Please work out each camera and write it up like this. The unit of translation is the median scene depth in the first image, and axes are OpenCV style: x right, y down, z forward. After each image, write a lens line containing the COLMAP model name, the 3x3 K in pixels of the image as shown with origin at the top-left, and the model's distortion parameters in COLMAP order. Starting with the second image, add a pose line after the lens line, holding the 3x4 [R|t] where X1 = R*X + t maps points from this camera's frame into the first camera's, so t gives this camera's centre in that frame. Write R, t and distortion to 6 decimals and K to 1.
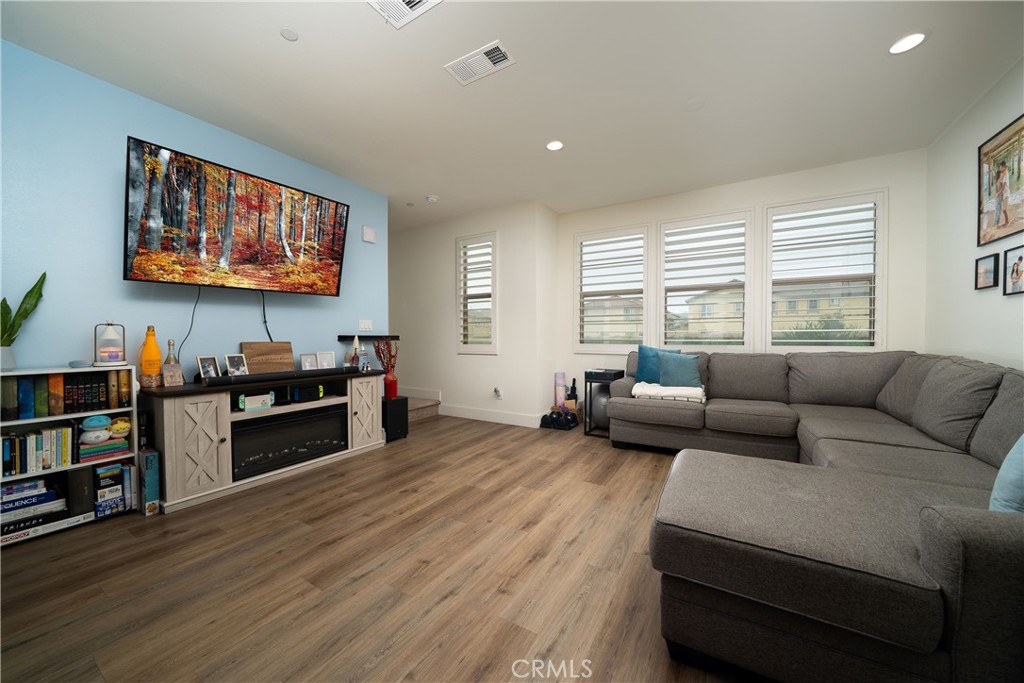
lens RADIAL K [[362.8, 0, 506.7], [0, 362.8, 344.1], [0, 0, 1]] dist [-0.019090, 0.000616]
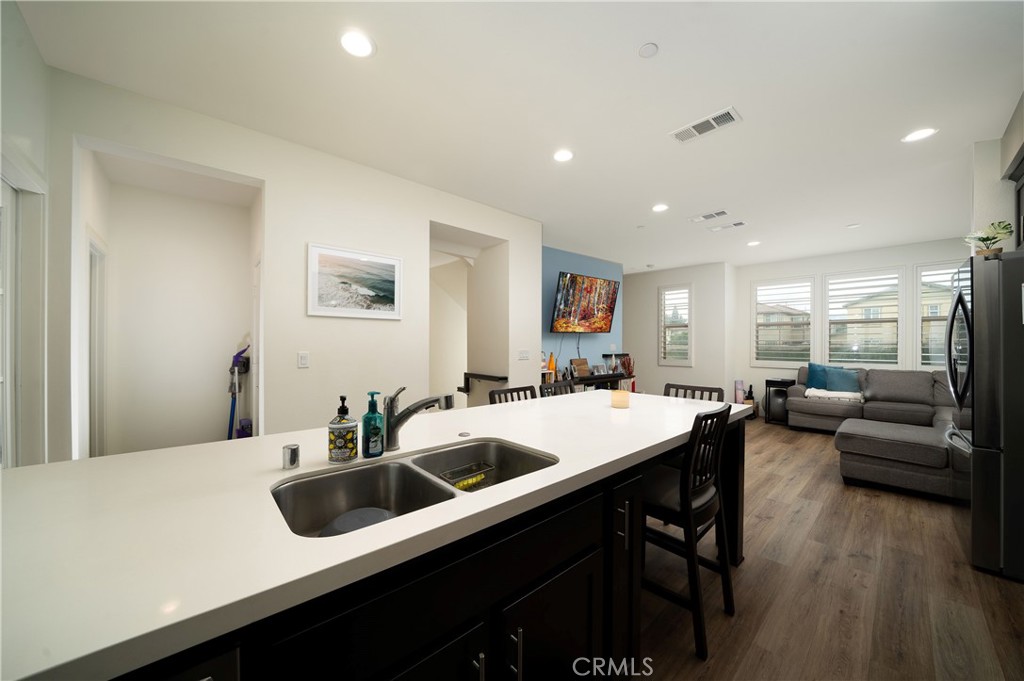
lens RADIAL K [[362.8, 0, 513.4], [0, 362.8, 345.5], [0, 0, 1]] dist [-0.019090, 0.000616]
pose [[0.959445, 0.004404, -0.281860, -0.529888], [-0.008485, 0.999876, -0.013261, -0.053389], [0.281767, 0.015114, 0.959364, -1.029109]]
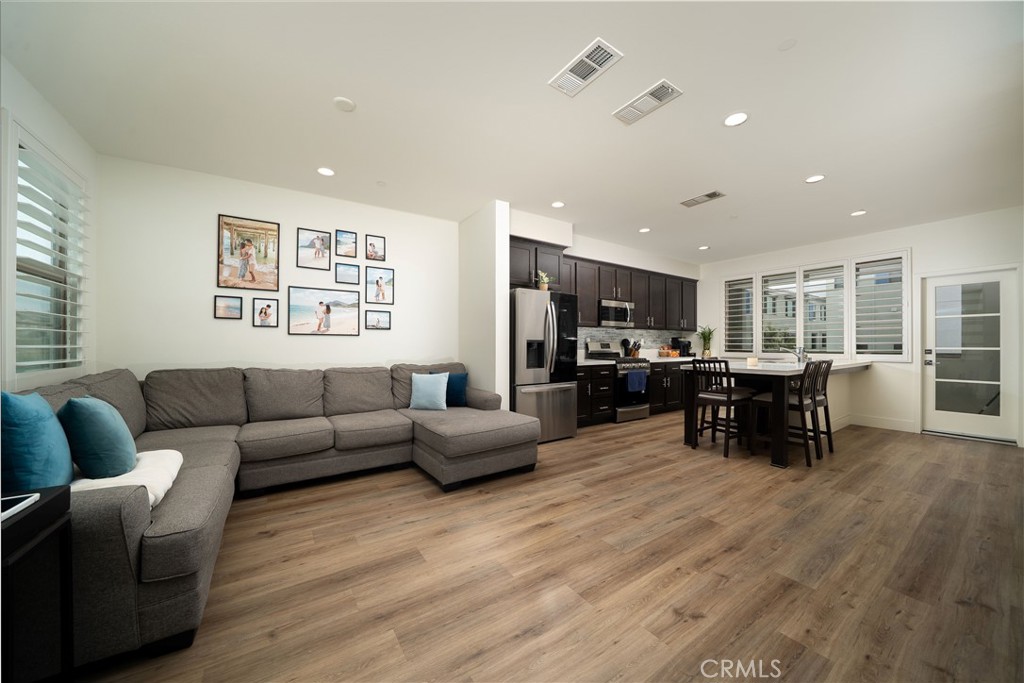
lens RADIAL K [[362.8, 0, 507.2], [0, 362.8, 346.0], [0, 0, 1]] dist [-0.019090, 0.000616]
pose [[-0.906013, -0.000670, 0.423250, -0.232871], [0.008463, 0.999770, 0.019698, -0.057273], [-0.423166, 0.021429, -0.905799, 1.569797]]
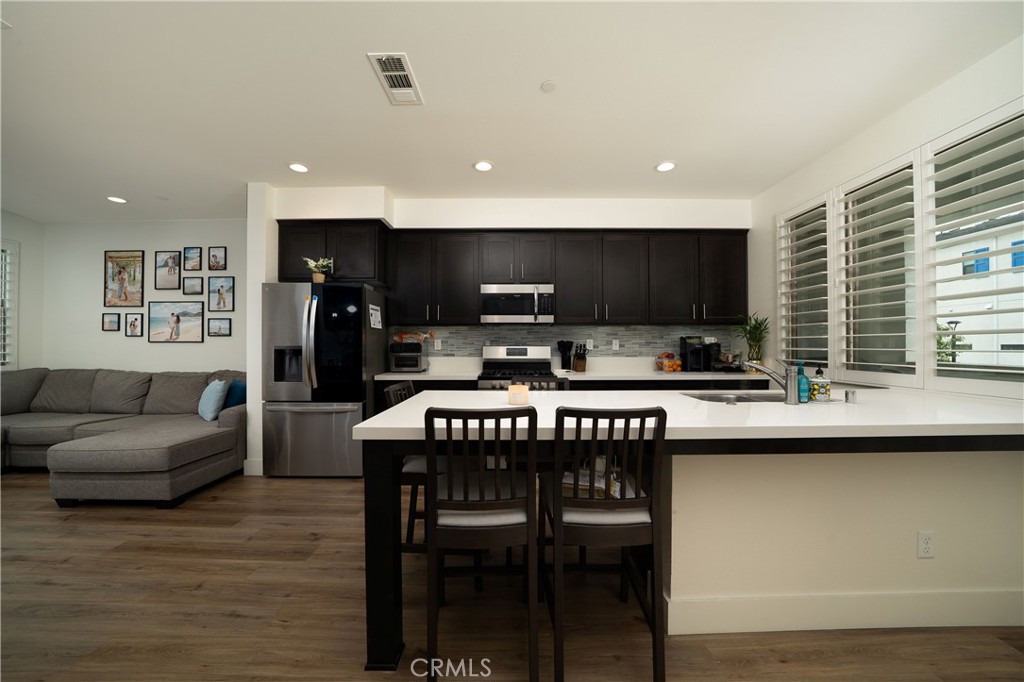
lens RADIAL K [[362.8, 0, 508.0], [0, 362.8, 346.4], [0, 0, 1]] dist [-0.019090, 0.000616]
pose [[-0.507868, 0.002367, 0.861432, -1.094225], [0.018530, 0.999795, 0.008178, -0.045437], [-0.861236, 0.020116, -0.507808, 0.131189]]
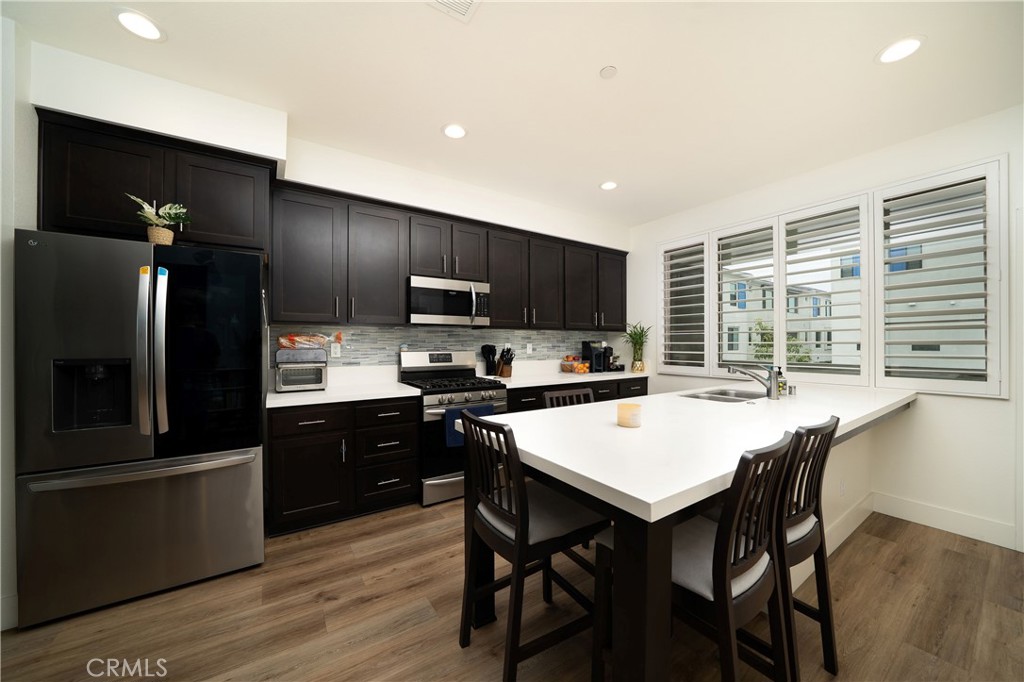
lens RADIAL K [[362.8, 0, 507.6], [0, 362.8, 343.7], [0, 0, 1]] dist [-0.019090, 0.000616]
pose [[-0.900800, 0.003765, 0.434218, -0.603559], [0.012050, 0.999794, 0.016330, -0.077796], [-0.434067, 0.019942, -0.900660, 0.388727]]
